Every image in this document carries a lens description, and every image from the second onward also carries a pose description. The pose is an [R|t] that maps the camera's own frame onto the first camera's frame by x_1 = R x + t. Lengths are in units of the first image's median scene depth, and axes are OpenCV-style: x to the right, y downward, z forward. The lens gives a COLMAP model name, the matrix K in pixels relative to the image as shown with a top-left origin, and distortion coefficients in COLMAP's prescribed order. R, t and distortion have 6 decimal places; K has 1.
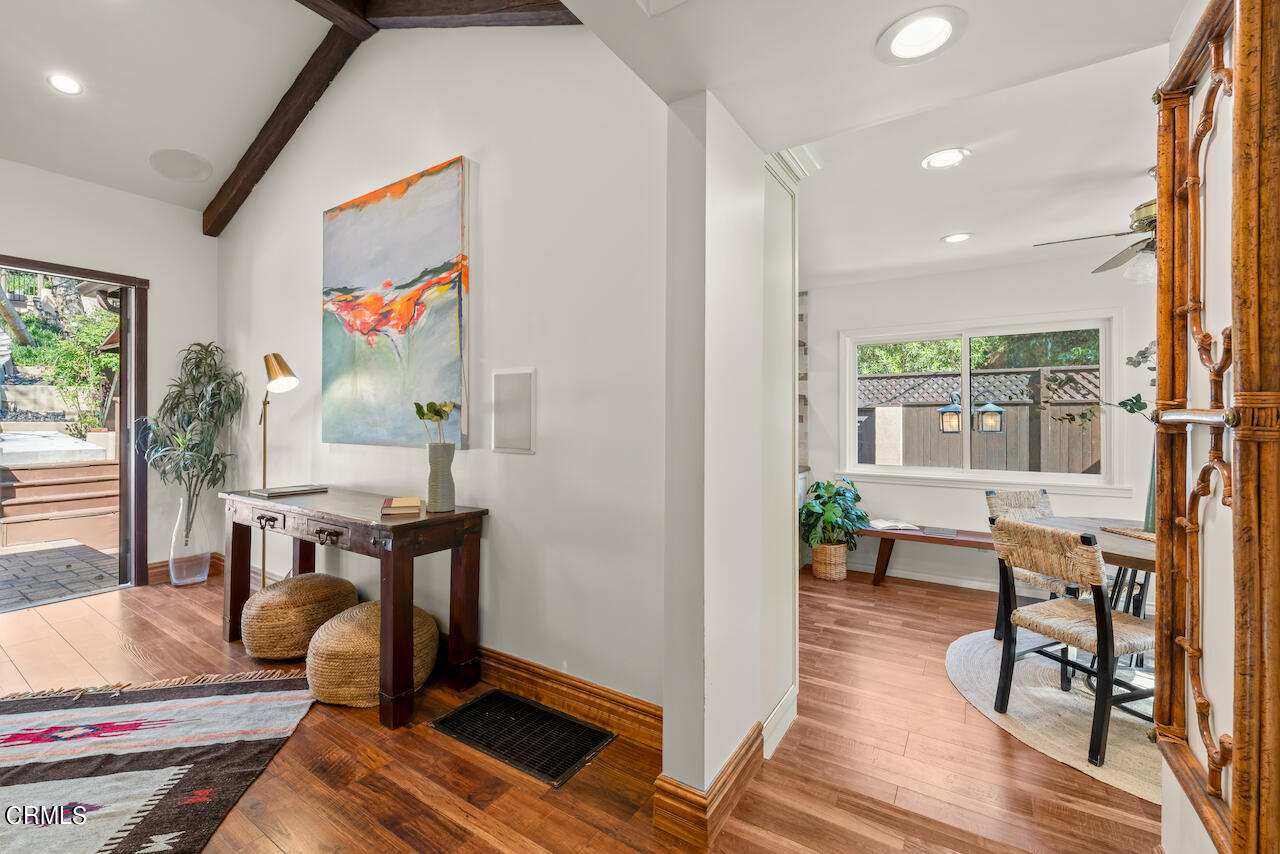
lens RADIAL K [[516.5, 0, 643.1], [0, 516.5, 424.5], [0, 0, 1]] dist [-0.001116, -0.000351]
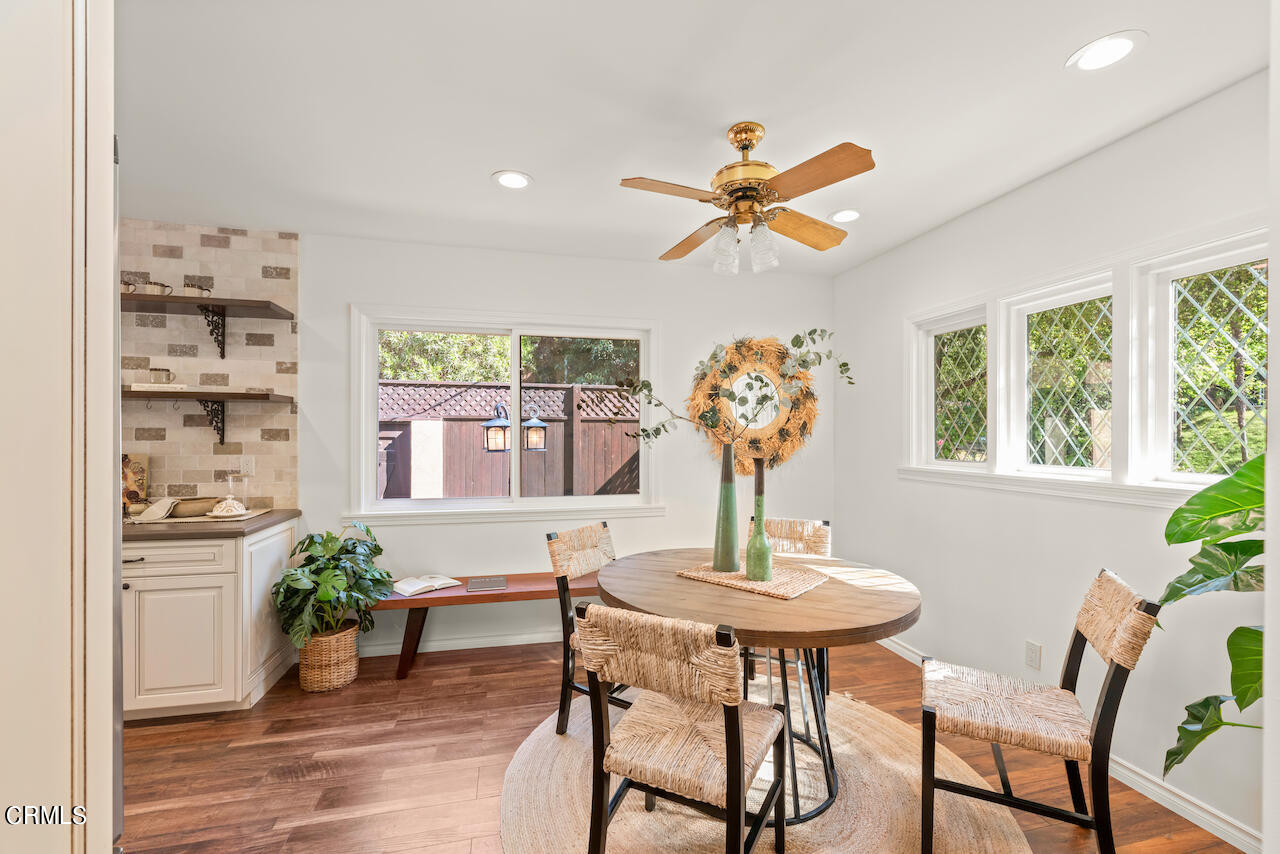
lens RADIAL K [[516.5, 0, 643.1], [0, 516.5, 424.5], [0, 0, 1]] dist [-0.001116, -0.000351]
pose [[0.674260, 0.016281, 0.738314, 0.151521], [0.006517, 0.999587, -0.027994, -0.003214], [-0.738465, 0.023686, 0.673876, 0.286284]]
